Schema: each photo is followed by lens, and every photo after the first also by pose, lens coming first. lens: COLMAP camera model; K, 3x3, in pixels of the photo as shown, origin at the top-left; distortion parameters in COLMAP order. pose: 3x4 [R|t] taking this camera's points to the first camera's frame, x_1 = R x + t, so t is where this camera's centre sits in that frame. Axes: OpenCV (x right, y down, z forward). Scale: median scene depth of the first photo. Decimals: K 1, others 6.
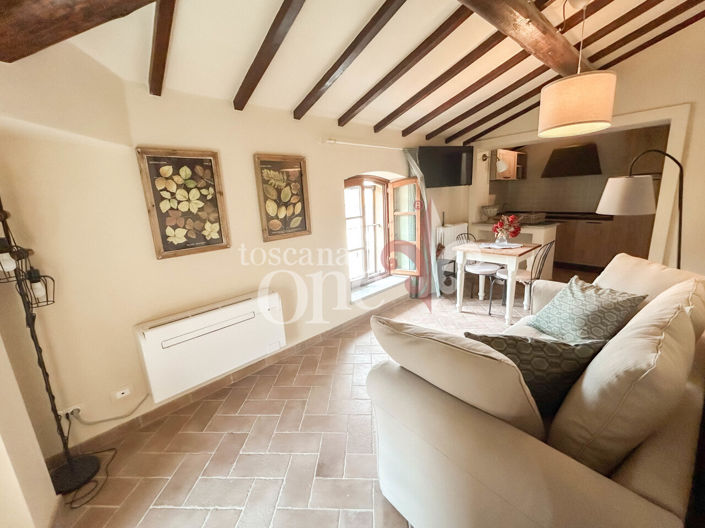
lens RADIAL K [[299.2, 0, 352.5], [0, 299.2, 264.0], [0, 0, 1]] dist [-0.001765, -0.000157]
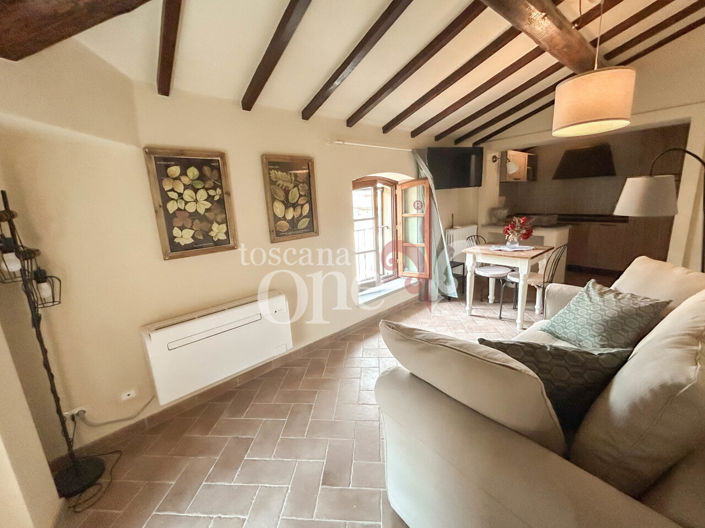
lens RADIAL K [[298.0, 0, 352.5], [0, 298.0, 264.0], [0, 0, 1]] dist [-0.001671, -0.000229]
pose [[0.999660, 0.005039, -0.025595, -0.001181], [-0.005216, 0.999963, -0.006847, 0.000341], [0.025560, 0.006978, 0.999649, 0.020809]]
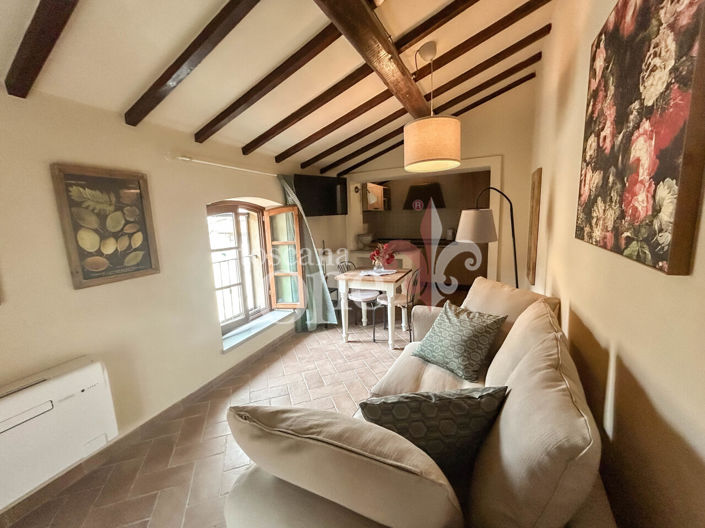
lens RADIAL K [[298.0, 0, 352.5], [0, 298.0, 264.0], [0, 0, 1]] dist [-0.001671, -0.000229]
pose [[0.925491, -0.042689, 0.376357, 0.040476], [0.076586, 0.994196, -0.075562, -0.031996], [-0.370947, 0.098755, 0.923388, 0.128134]]
